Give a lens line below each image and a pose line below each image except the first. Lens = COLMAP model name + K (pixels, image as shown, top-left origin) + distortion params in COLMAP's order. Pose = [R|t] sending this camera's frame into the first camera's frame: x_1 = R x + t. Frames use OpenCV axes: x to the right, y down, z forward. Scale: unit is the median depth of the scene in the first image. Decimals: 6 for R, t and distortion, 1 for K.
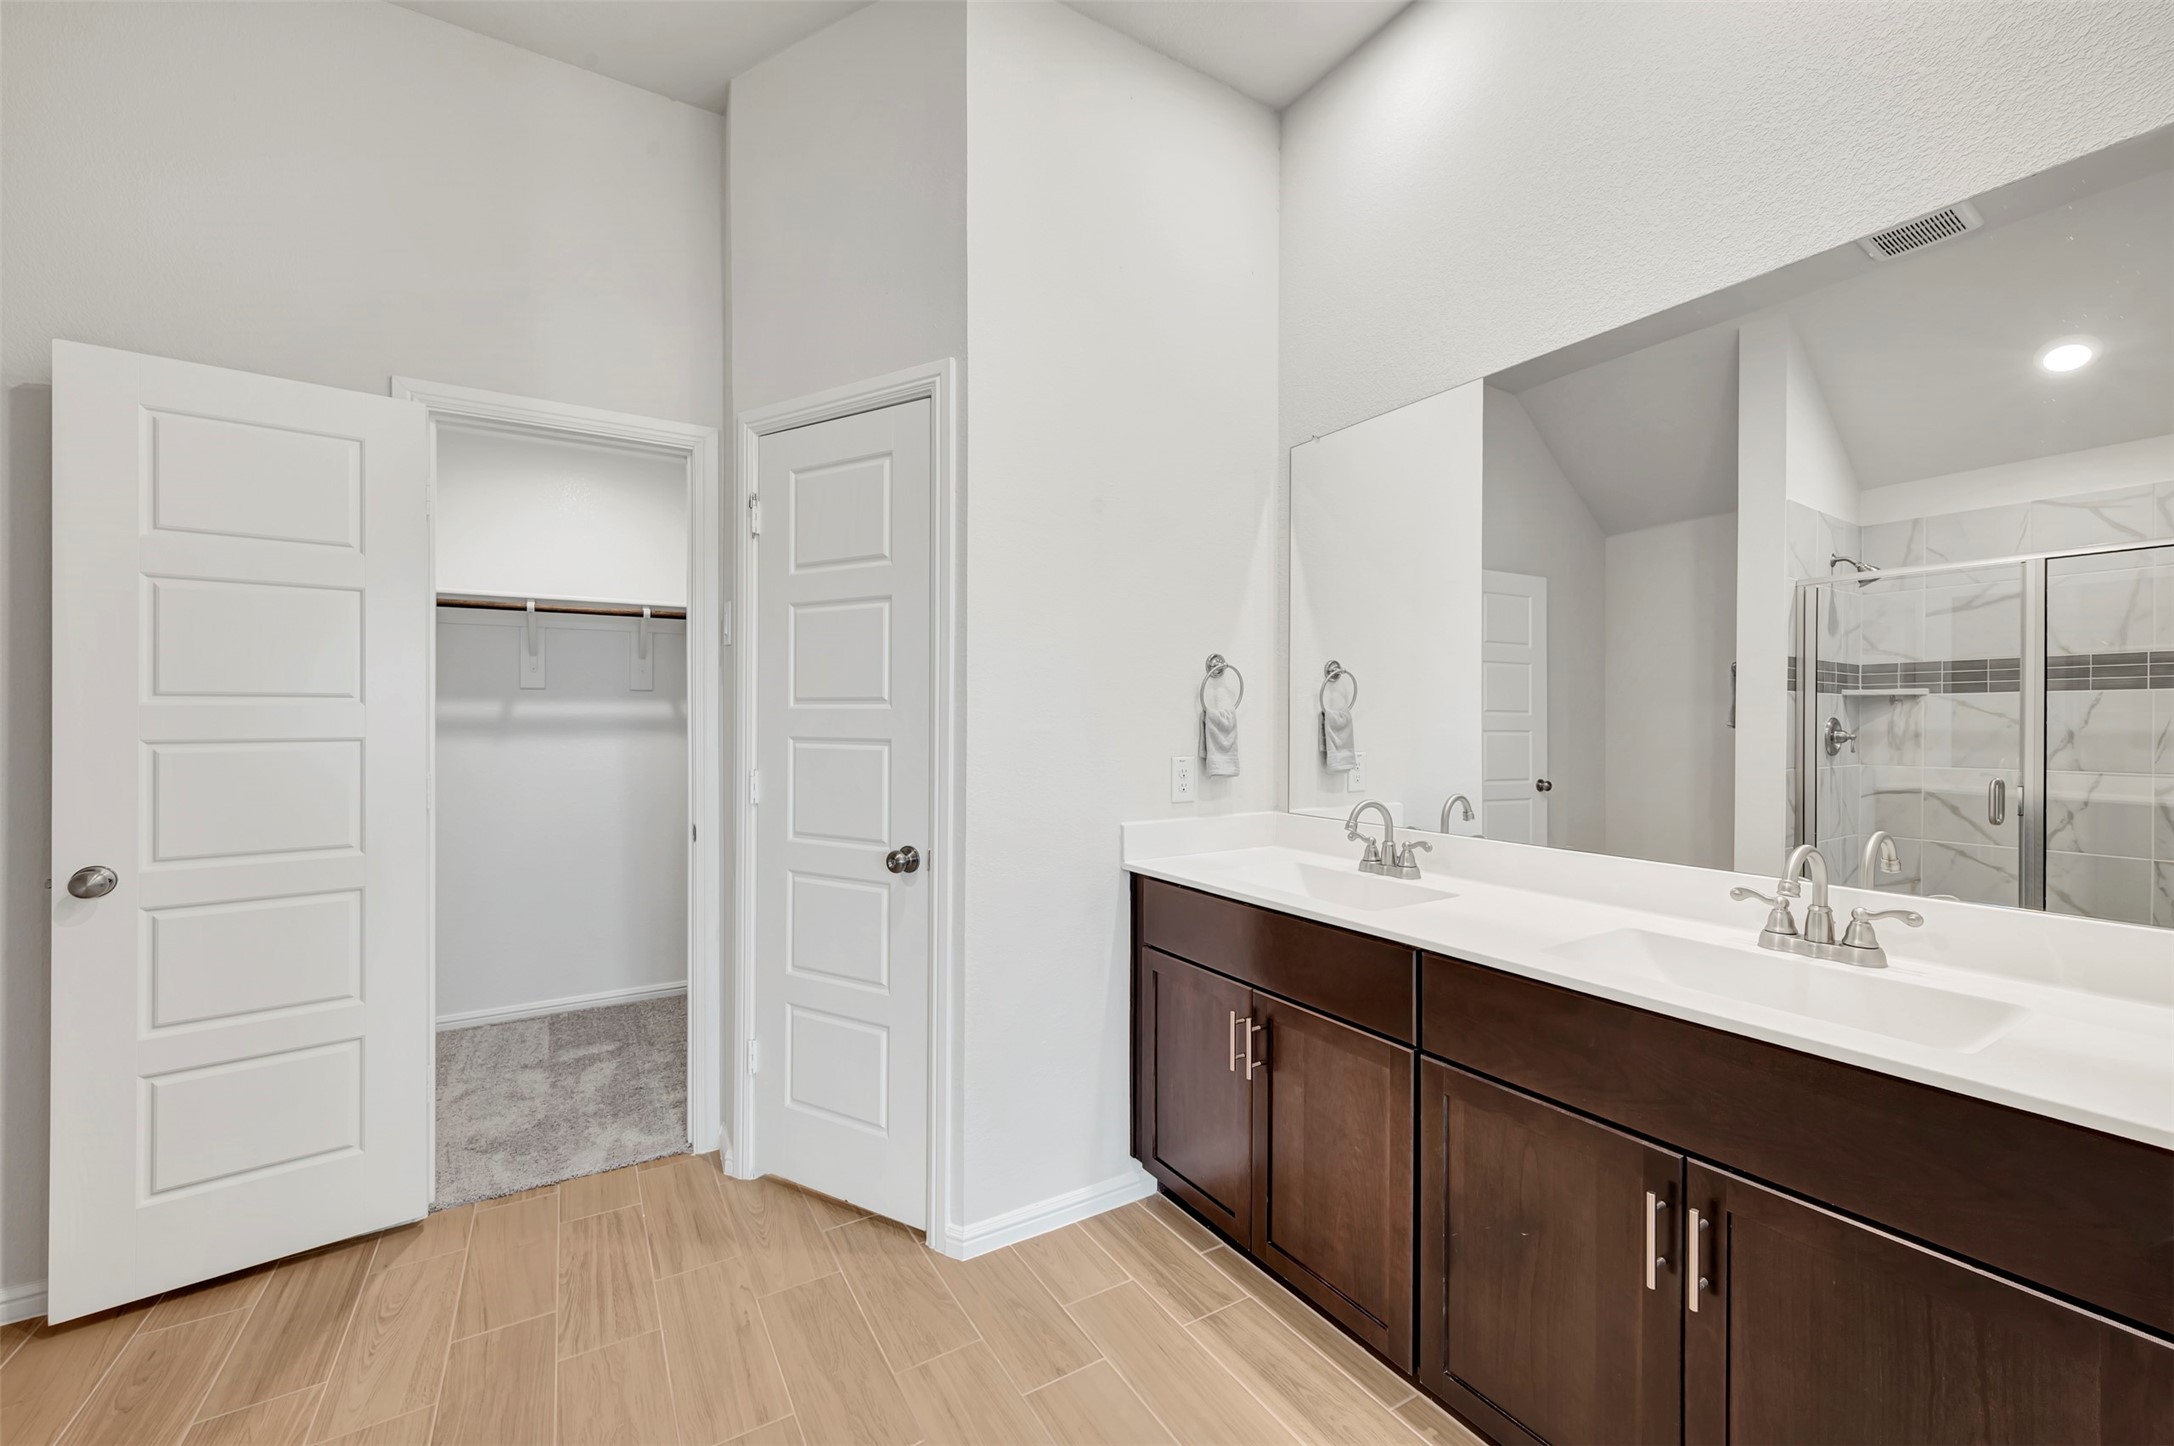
lens RADIAL K [[870.5, 0, 1099.3], [0, 870.5, 719.6], [0, 0, 1]] dist [0.000326, -0.000569]
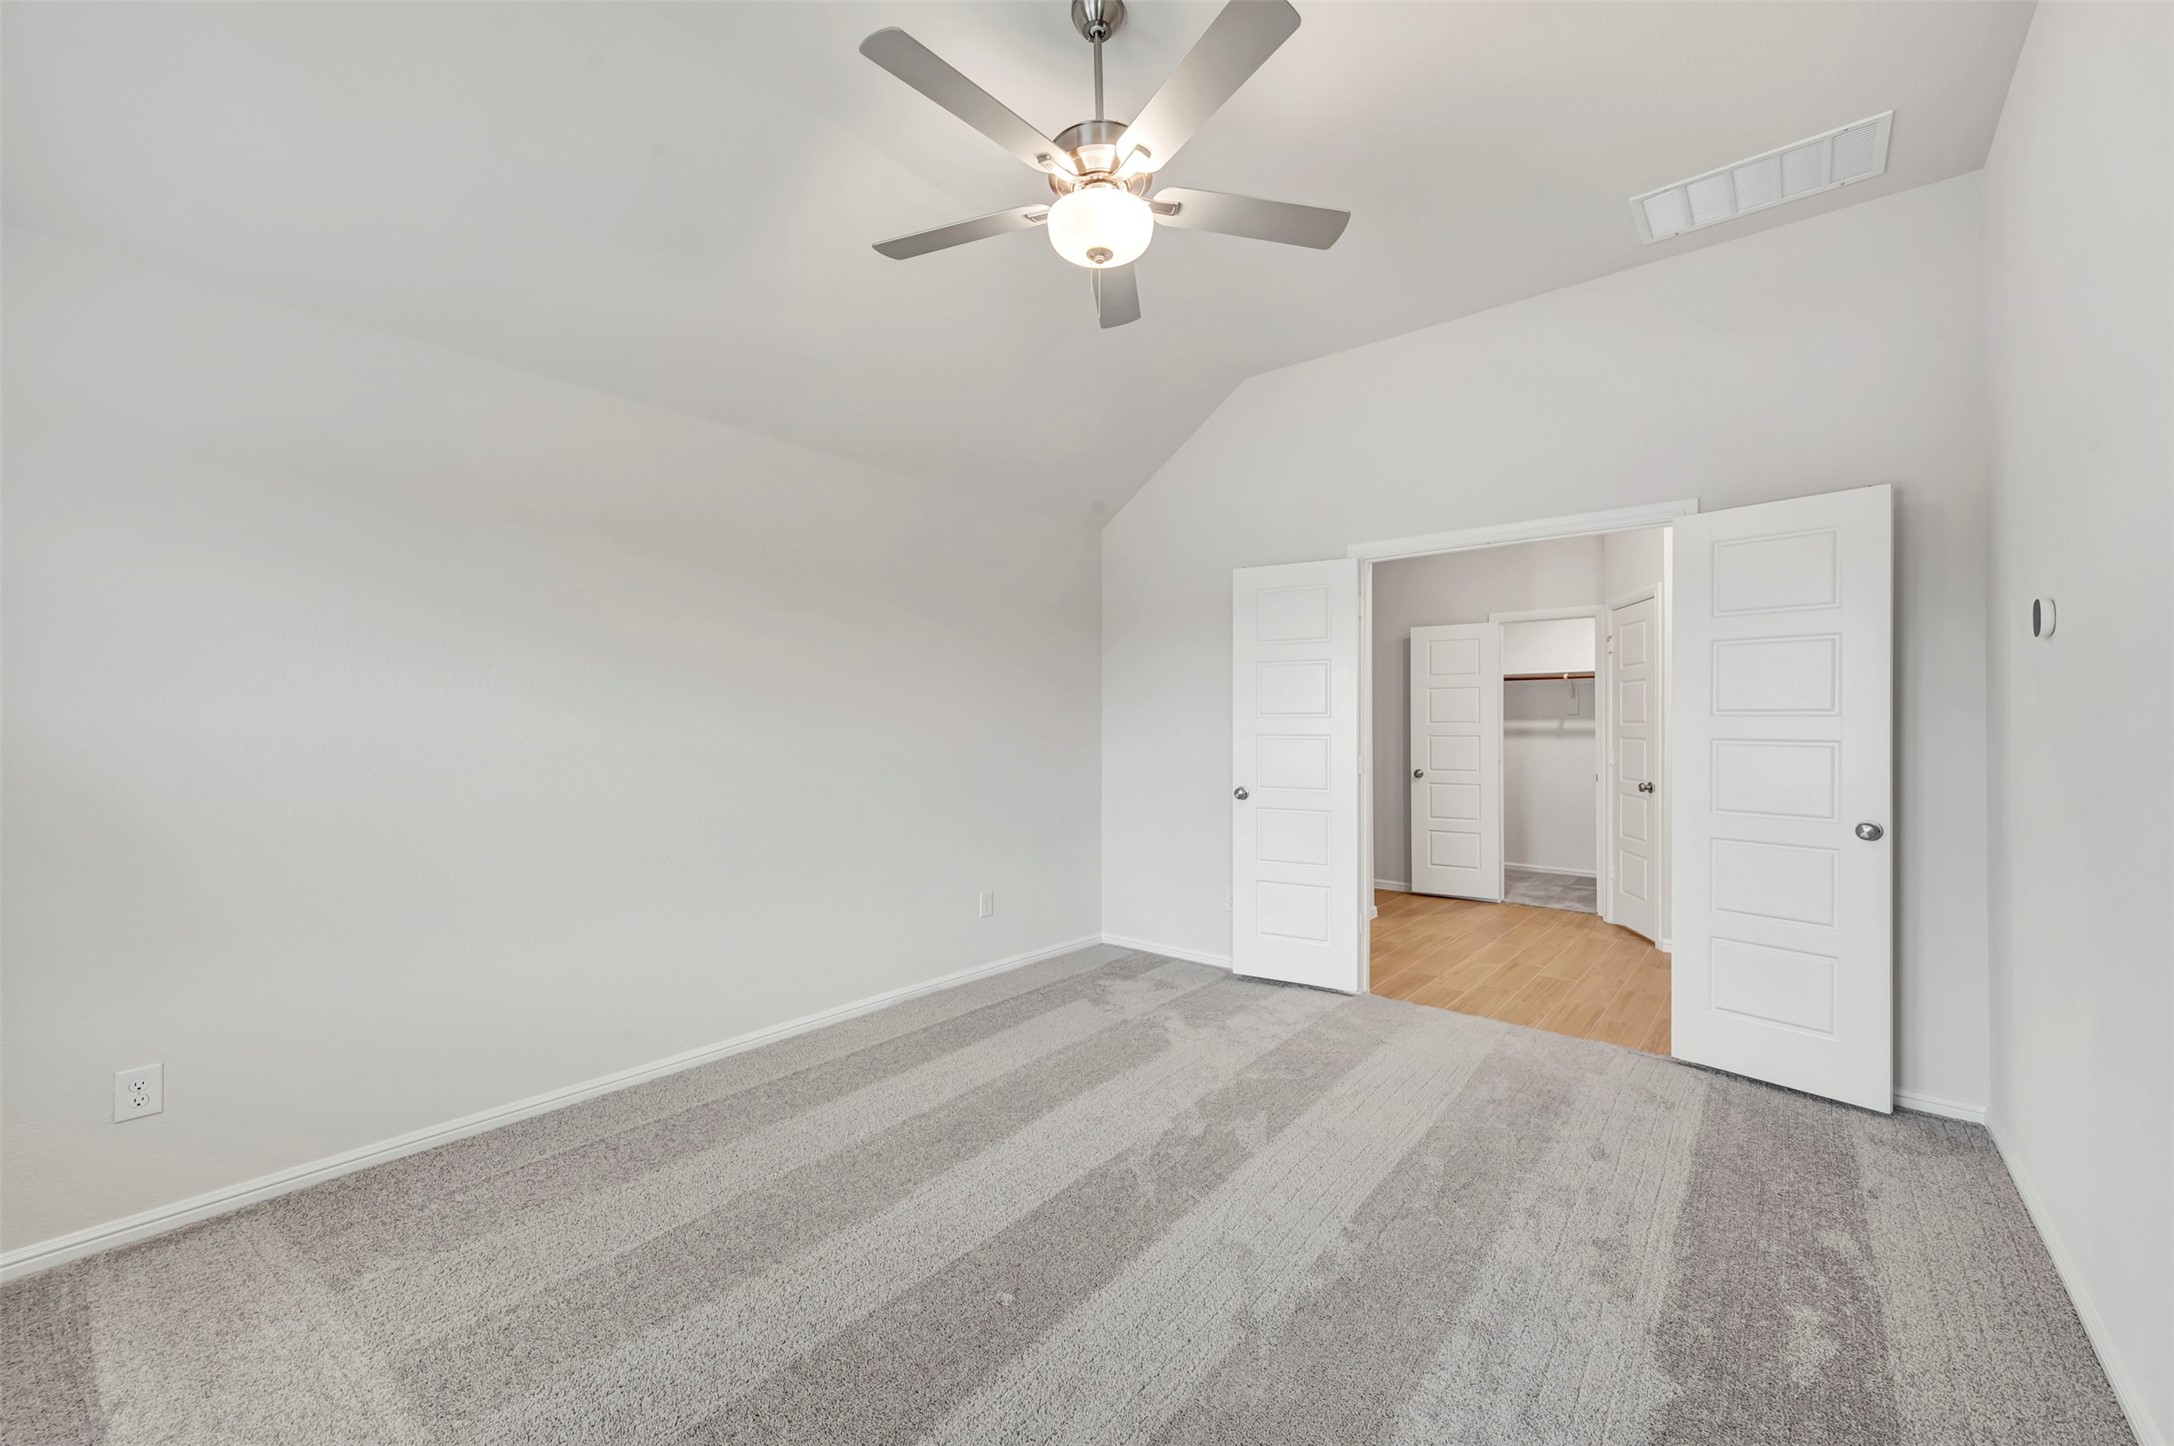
lens RADIAL K [[870.5, 0, 1095.9], [0, 870.5, 724.3], [0, 0, 1]] dist [0.000326, -0.000569]
pose [[0.323192, -0.006380, -0.946312, 1.500678], [0.000919, 0.999979, -0.006428, -0.000452], [0.946333, 0.001208, 0.323191, -1.177719]]
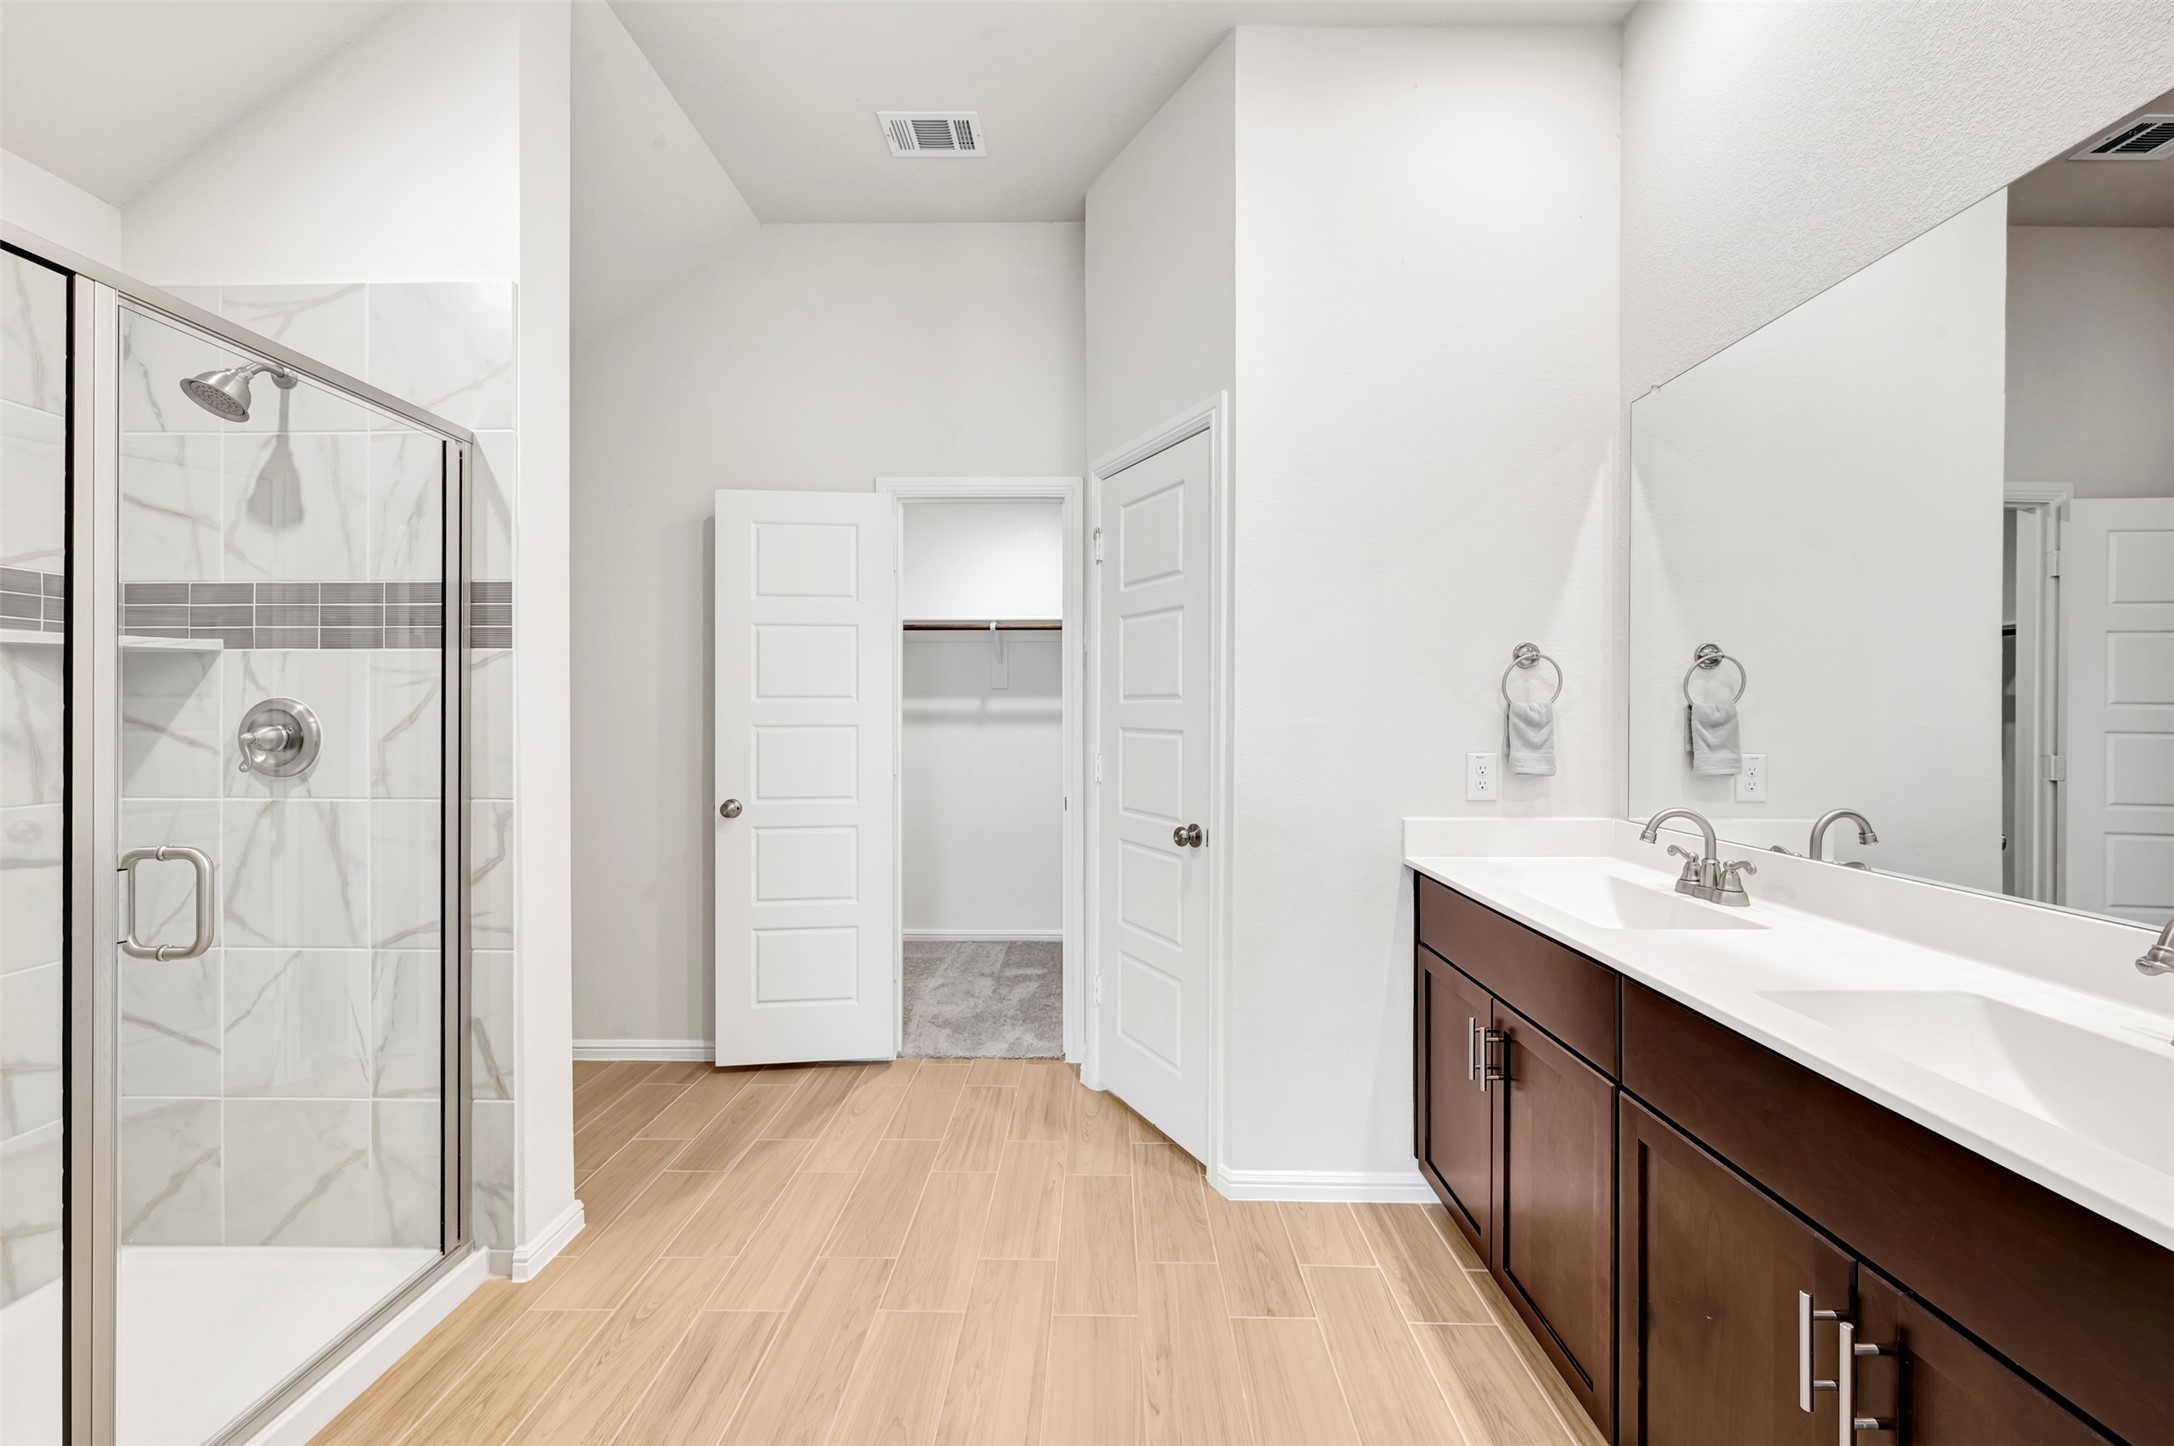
lens RADIAL K [[870.5, 0, 1091.0], [0, 870.5, 707.5], [0, 0, 1]] dist [0.000326, -0.000569]
pose [[0.839055, -0.001551, -0.544045, 0.277114], [-0.001459, 0.999986, -0.005102, -0.001257], [0.544045, 0.005075, 0.839041, -0.030350]]
